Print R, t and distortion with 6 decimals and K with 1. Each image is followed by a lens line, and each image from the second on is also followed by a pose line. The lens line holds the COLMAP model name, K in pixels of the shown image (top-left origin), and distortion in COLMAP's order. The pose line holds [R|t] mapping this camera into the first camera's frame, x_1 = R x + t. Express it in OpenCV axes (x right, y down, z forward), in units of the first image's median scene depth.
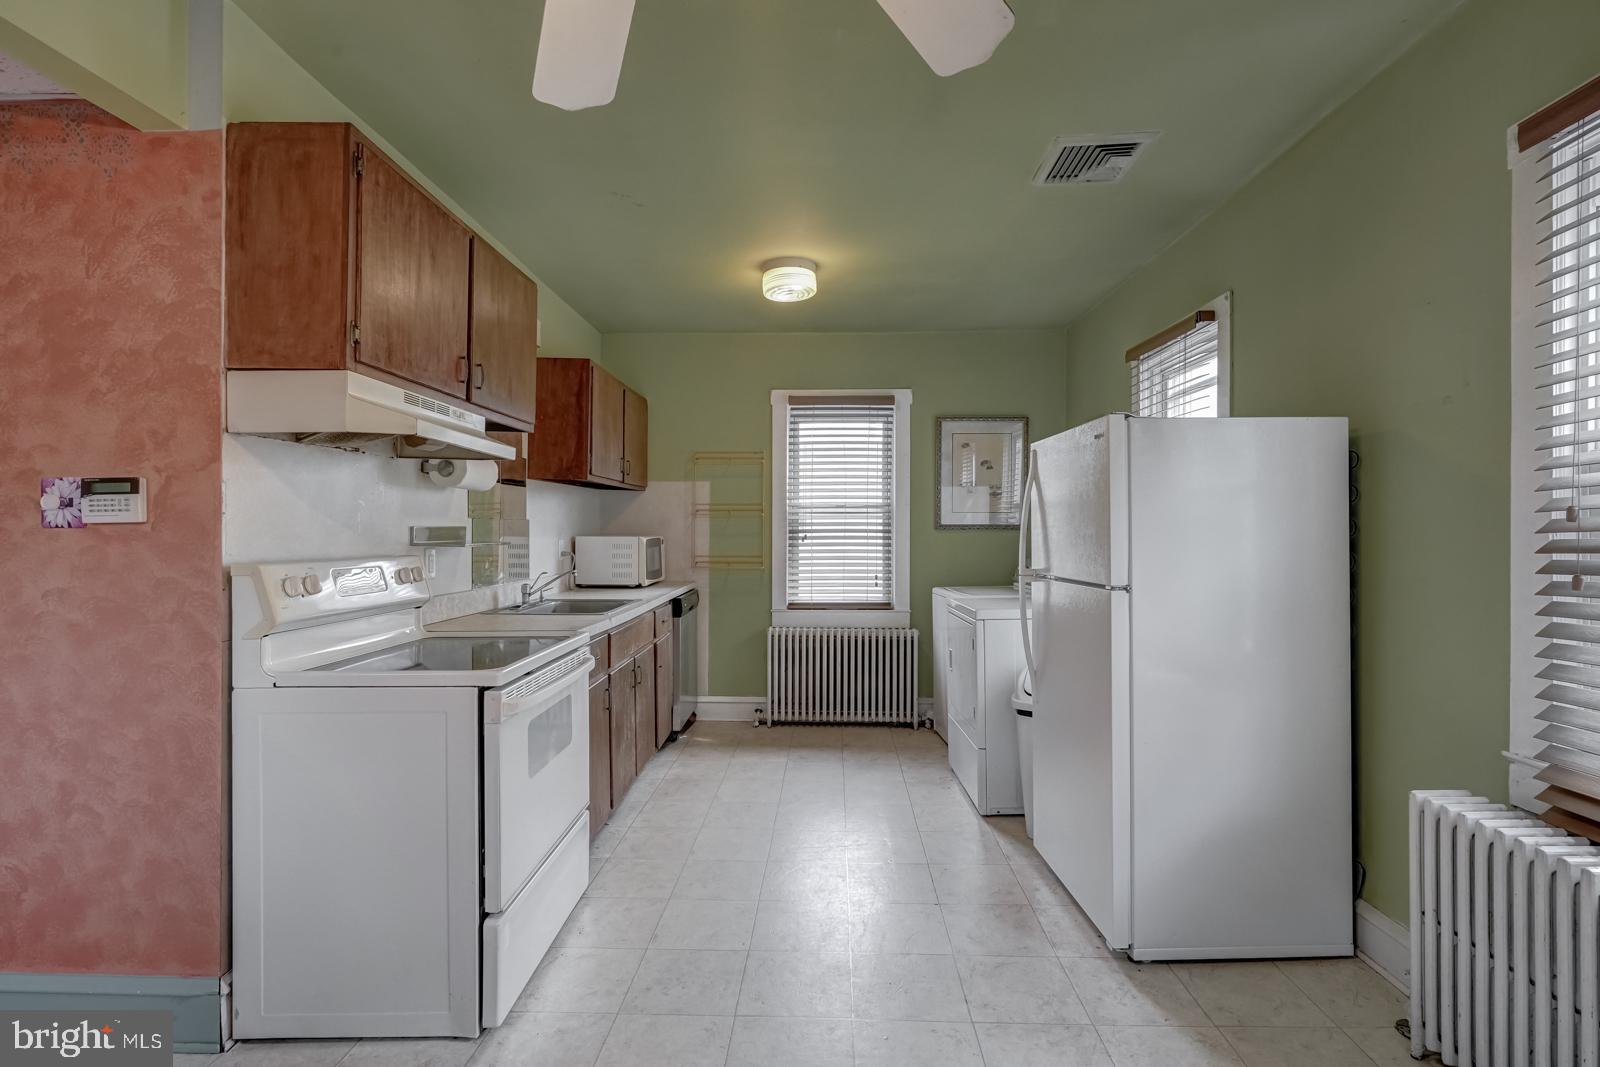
lens RADIAL K [[750.1, 0, 800.0], [0, 750.1, 533.5], [0, 0, 1]] dist [-0.000850, -0.000087]
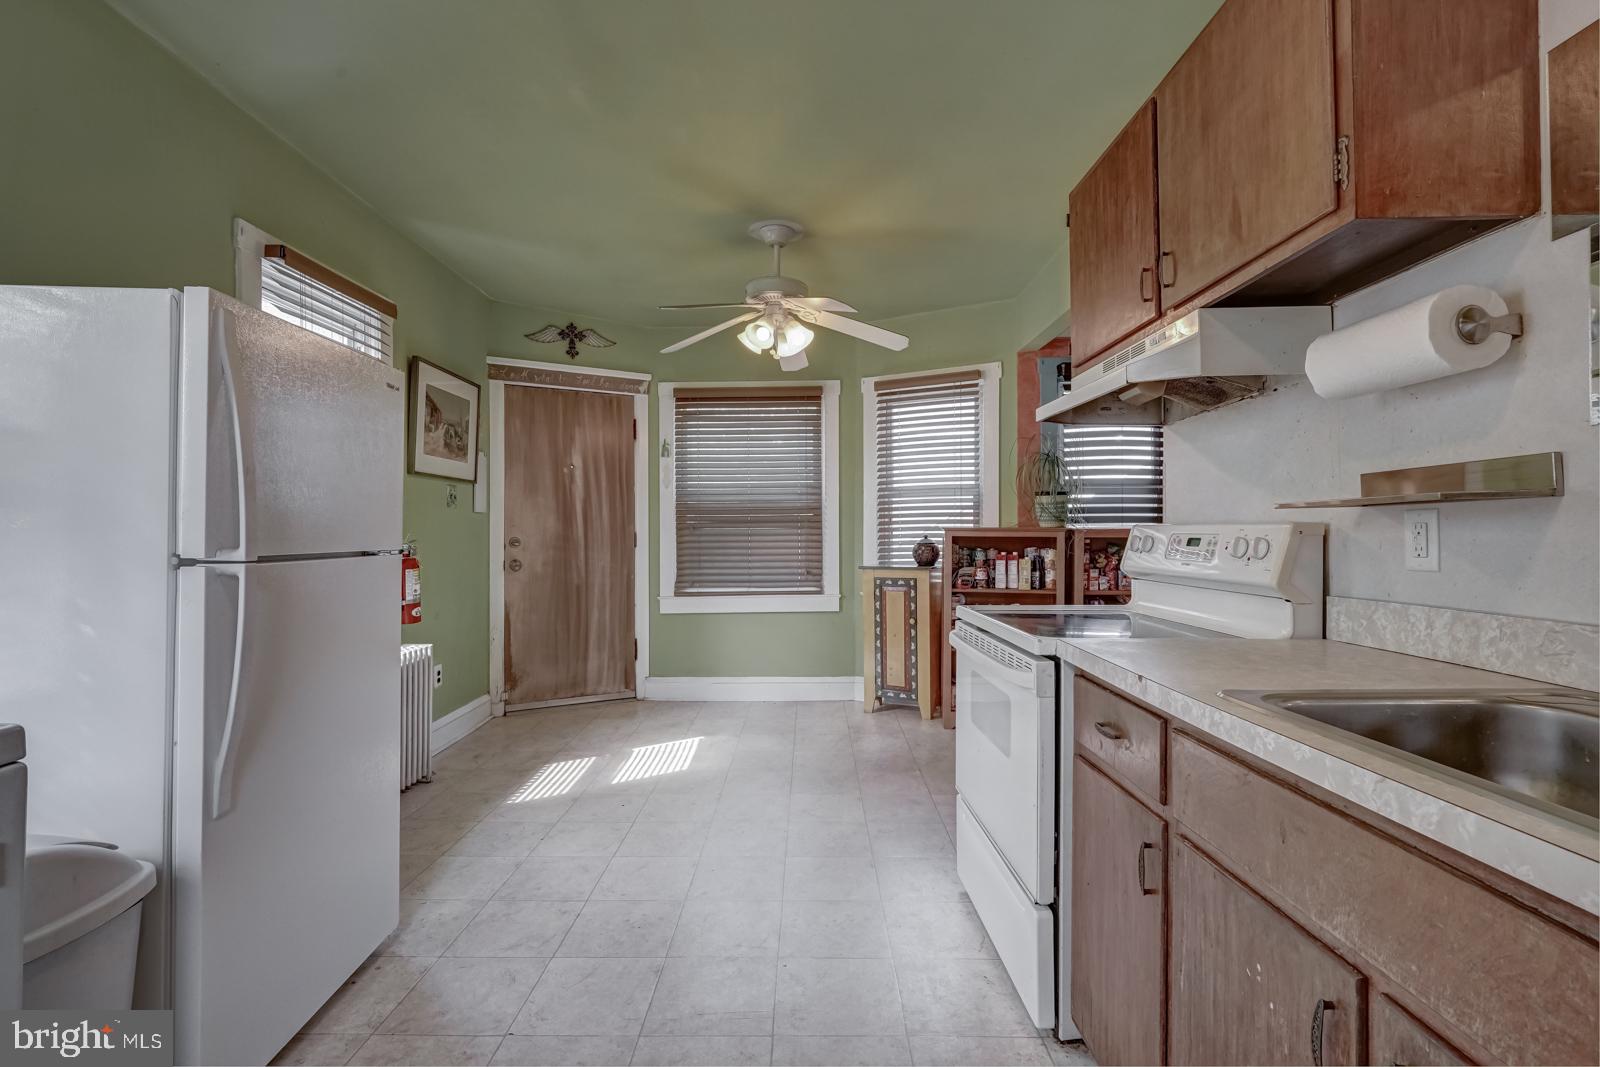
lens RADIAL K [[750.1, 0, 800.0], [0, 750.1, 533.5], [0, 0, 1]] dist [-0.000850, -0.000087]
pose [[-0.999720, -0.001355, -0.023617, -0.037583], [-0.001394, 0.999998, 0.001599, 0.022666], [0.023615, 0.001632, -0.999720, 0.976154]]
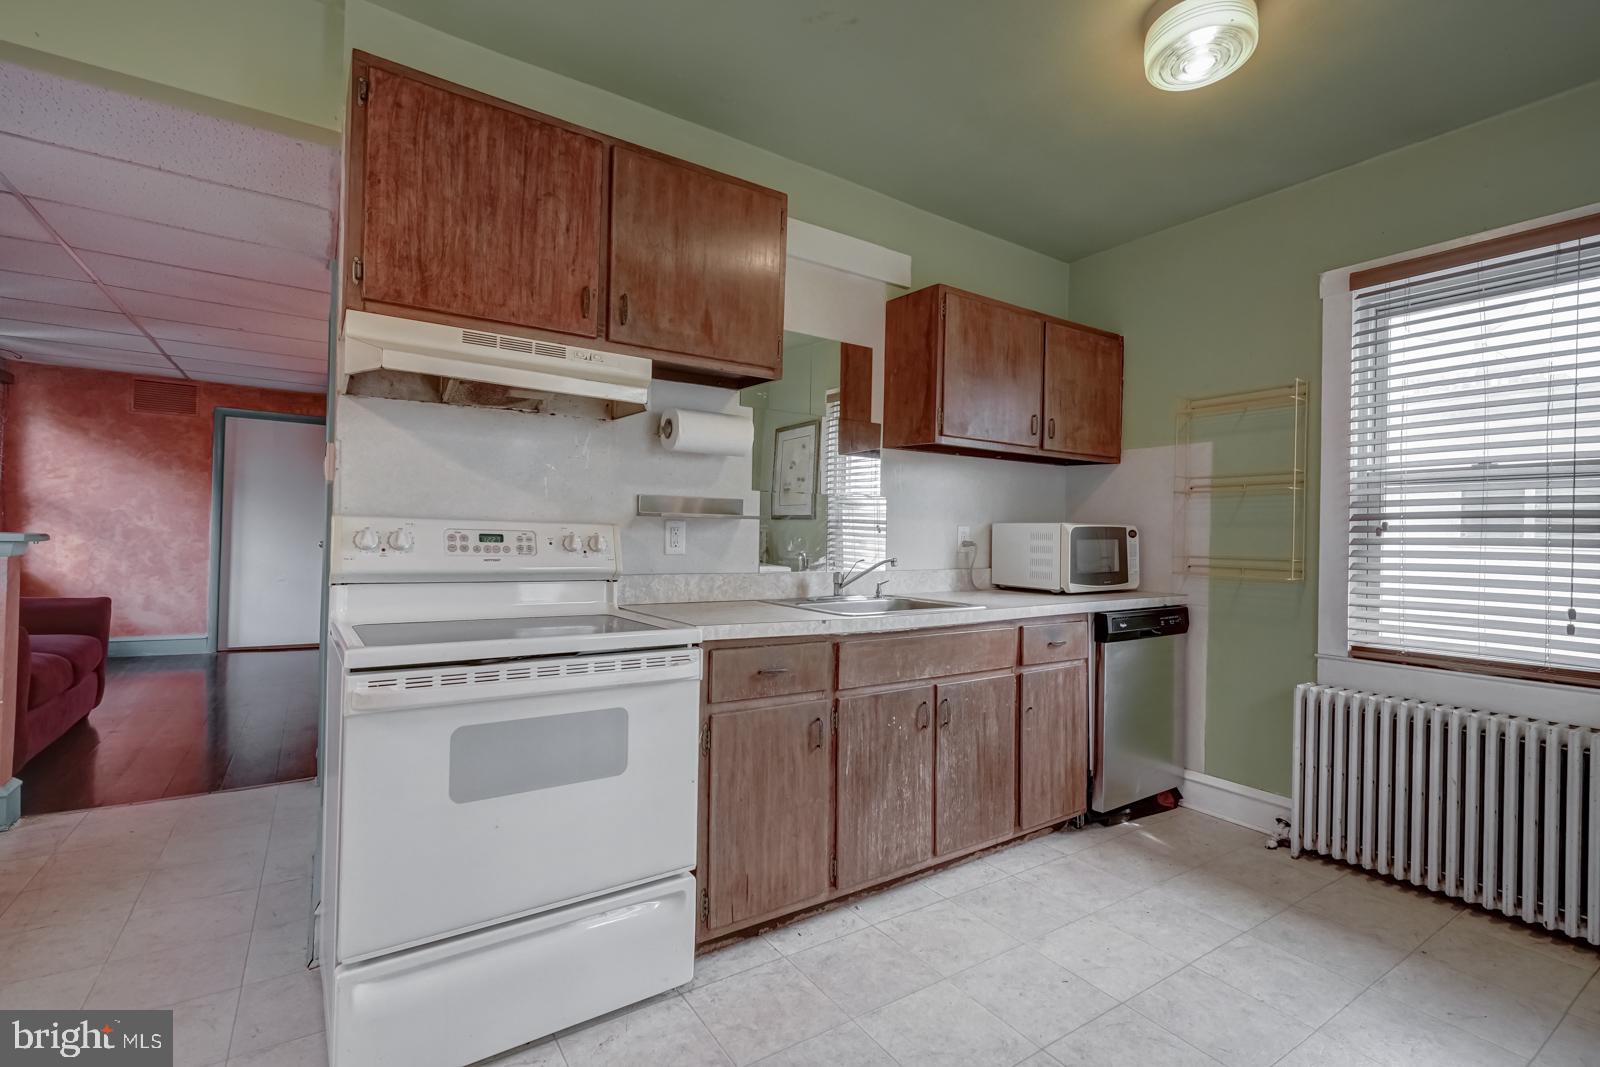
lens RADIAL K [[725.2, 0, 800.0], [0, 725.2, 533.5], [0, 0, 1]] dist [-0.000652, 0.000019]
pose [[0.587793, 0.006075, -0.808988, 0.199128], [-0.021356, 0.999740, -0.008010, 0.025132], [0.808729, 0.021985, 0.587770, 0.391902]]
